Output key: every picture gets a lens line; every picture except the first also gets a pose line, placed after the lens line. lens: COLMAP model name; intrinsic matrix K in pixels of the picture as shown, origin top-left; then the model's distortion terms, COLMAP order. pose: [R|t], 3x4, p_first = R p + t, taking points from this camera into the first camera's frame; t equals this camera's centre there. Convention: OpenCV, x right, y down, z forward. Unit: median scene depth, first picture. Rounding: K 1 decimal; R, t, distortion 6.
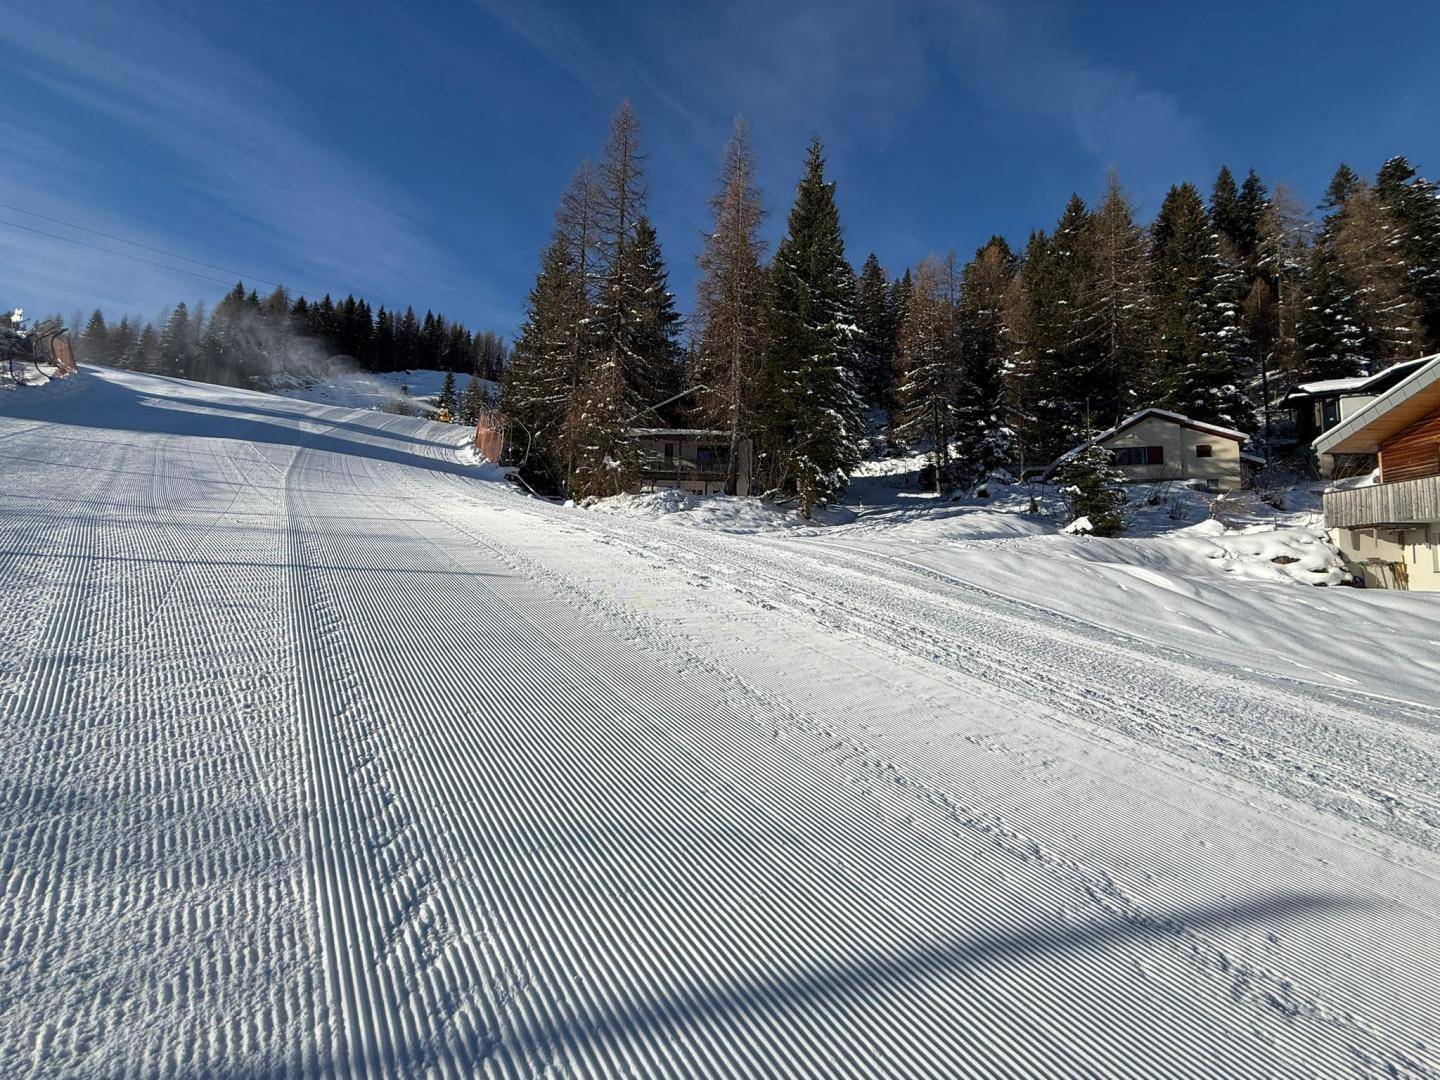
lens RADIAL K [[579.0, 0, 710.2], [0, 579.0, 528.1], [0, 0, 1]] dist [0.002842, 0.000019]
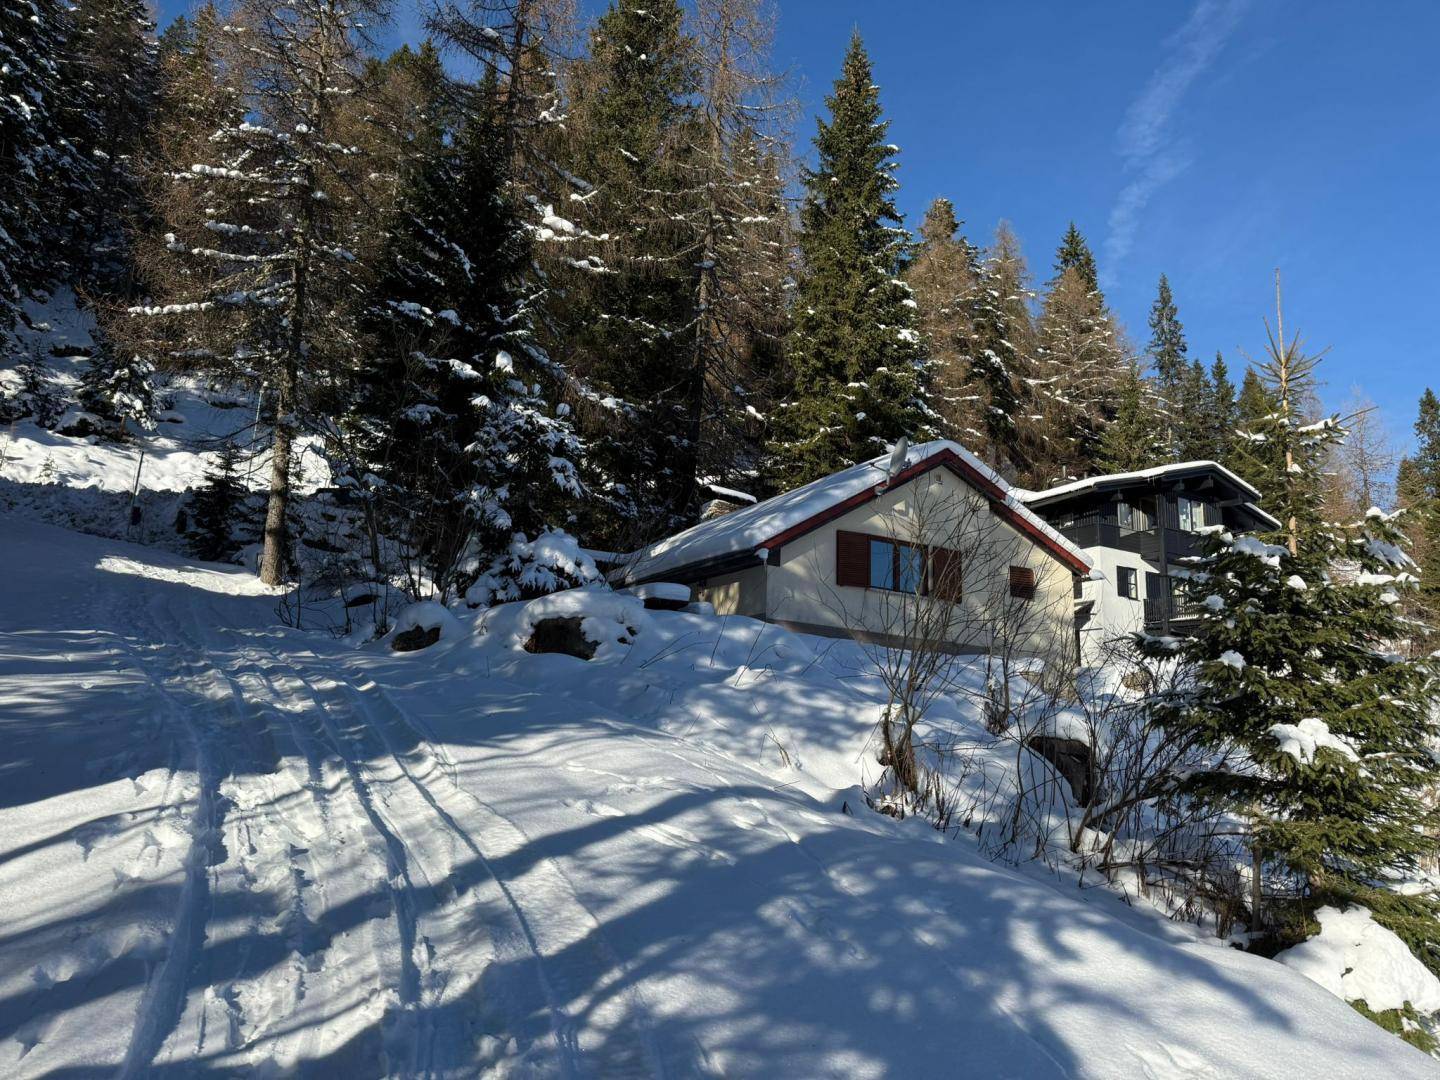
lens RADIAL K [[1014.5, 0, 722.3], [0, 1014.5, 545.9], [0, 0, 1]] dist [0.056159, -0.057826]
pose [[0.629947, 0.167197, 0.758427, 0.226489], [-0.105626, 0.985922, -0.129617, -0.051360], [-0.769422, 0.001542, 0.638739, 0.740270]]
